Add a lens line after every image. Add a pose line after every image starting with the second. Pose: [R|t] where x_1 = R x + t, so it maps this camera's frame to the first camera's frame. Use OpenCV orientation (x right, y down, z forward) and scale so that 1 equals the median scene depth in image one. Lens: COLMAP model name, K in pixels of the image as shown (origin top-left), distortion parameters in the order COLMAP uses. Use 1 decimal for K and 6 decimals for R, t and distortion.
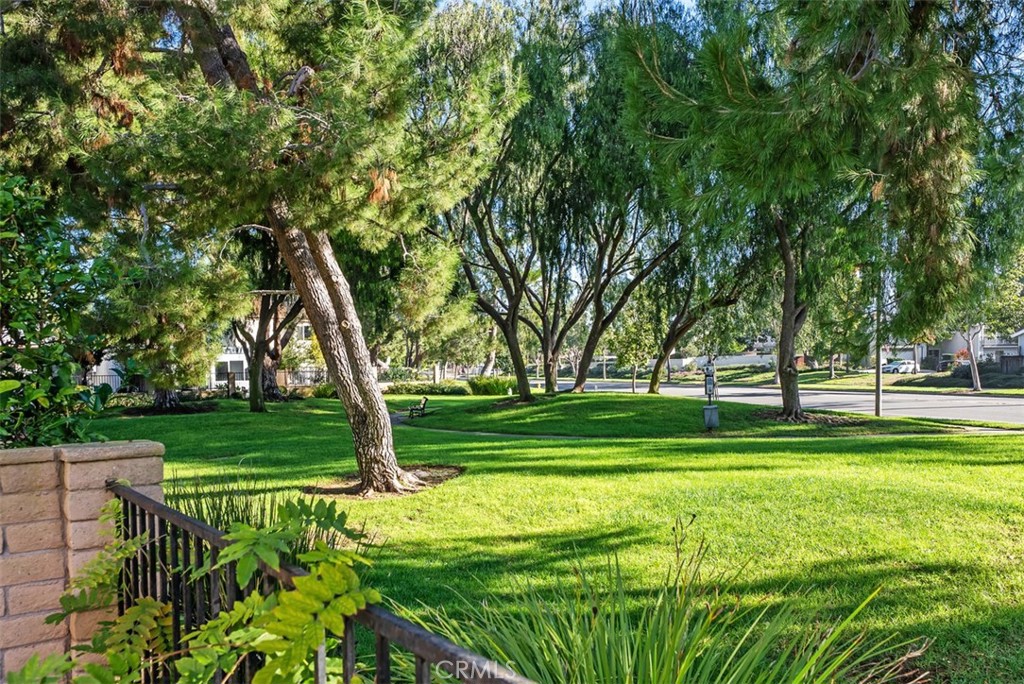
lens RADIAL K [[823.2, 0, 511.5], [0, 823.2, 346.1], [0, 0, 1]] dist [-0.004778, -0.000212]
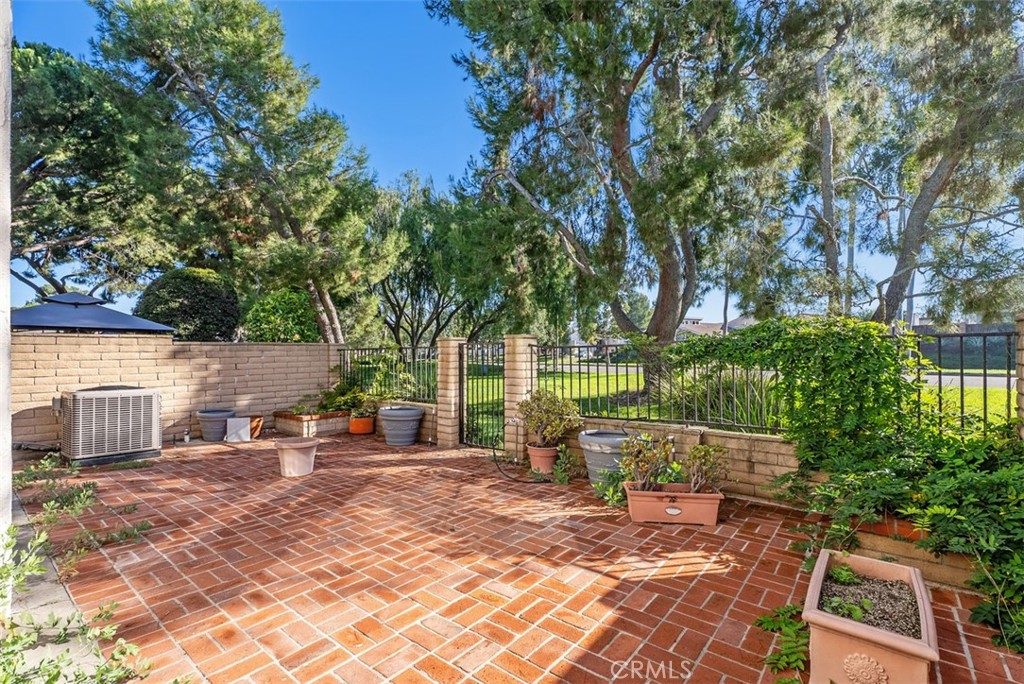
lens RADIAL K [[459.5, 0, 512.0], [0, 459.5, 344.9], [0, 0, 1]] dist [0.001643, 0.000080]
pose [[0.967341, 0.014434, 0.253067, -0.012185], [-0.014603, 0.999893, -0.001209, 0.011827], [-0.253057, -0.002526, 0.967448, -0.238212]]
